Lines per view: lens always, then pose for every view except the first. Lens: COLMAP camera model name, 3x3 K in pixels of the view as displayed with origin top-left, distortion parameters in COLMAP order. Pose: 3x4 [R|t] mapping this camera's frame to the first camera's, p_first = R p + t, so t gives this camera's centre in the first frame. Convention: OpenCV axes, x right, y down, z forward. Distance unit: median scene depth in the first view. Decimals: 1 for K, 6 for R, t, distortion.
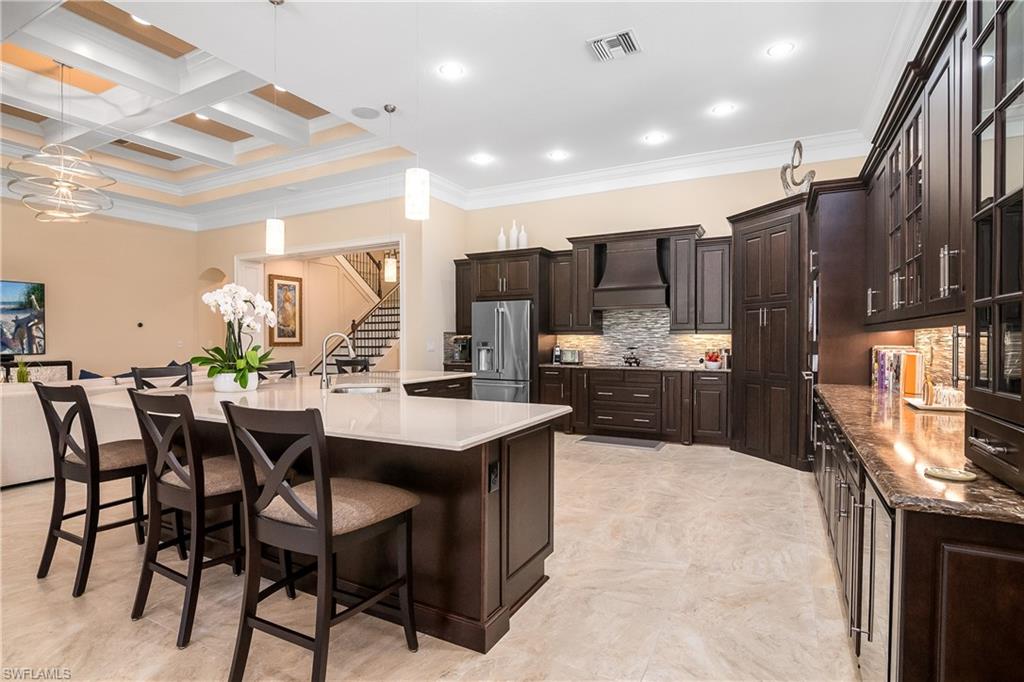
lens RADIAL K [[512.5, 0, 498.4], [0, 512.5, 348.9], [0, 0, 1]] dist [-0.029005, 0.009428]
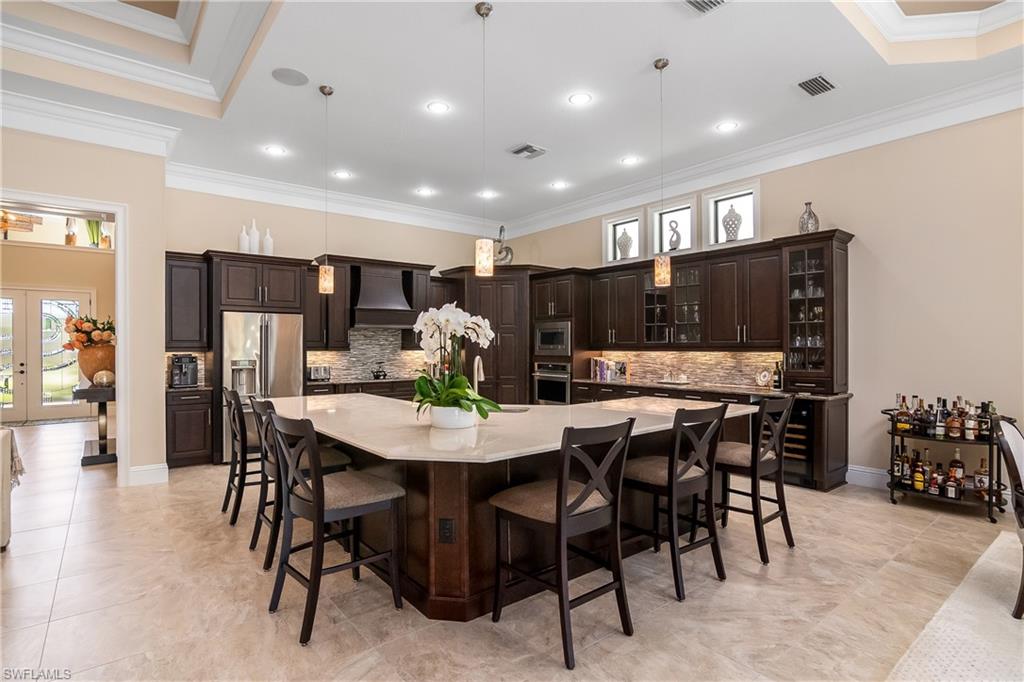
lens RADIAL K [[512.5, 0, 509.6], [0, 512.5, 348.7], [0, 0, 1]] dist [-0.029005, 0.009428]
pose [[0.379609, -0.005003, 0.925133, -0.618909], [0.021311, 0.999767, -0.003338, -0.020618], [-0.924901, 0.020982, 0.379627, 0.281708]]
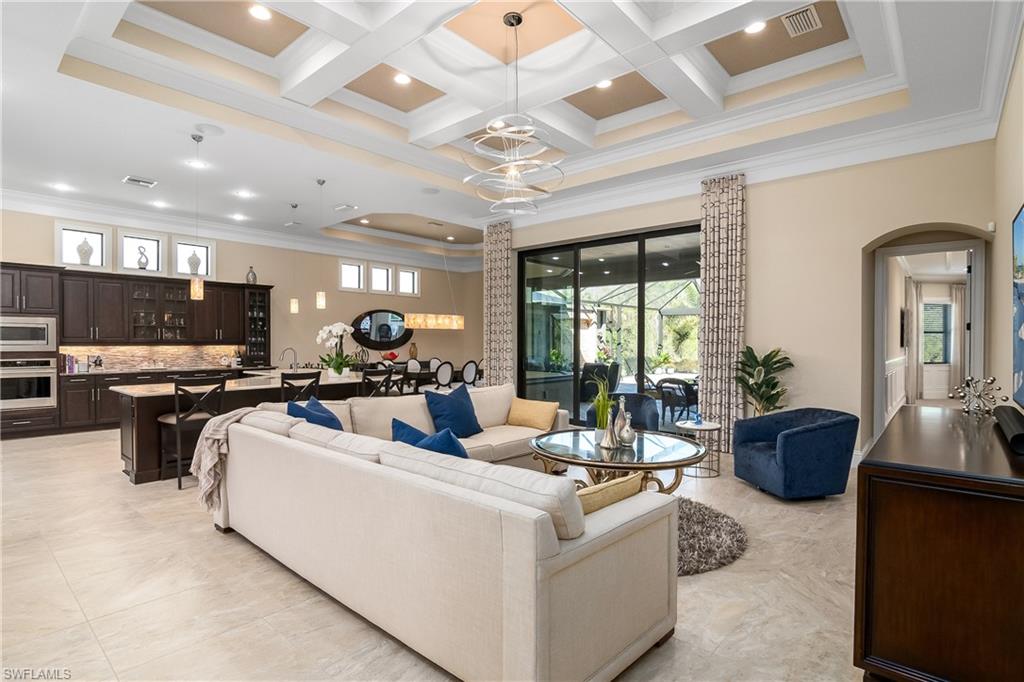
lens RADIAL K [[512.5, 0, 508.4], [0, 512.5, 345.6], [0, 0, 1]] dist [-0.029005, 0.009428]
pose [[-0.977125, -0.000529, 0.212664, -0.757170], [0.005470, 0.999604, 0.027620, -0.041517], [-0.212594, 0.028152, -0.976735, 1.342774]]
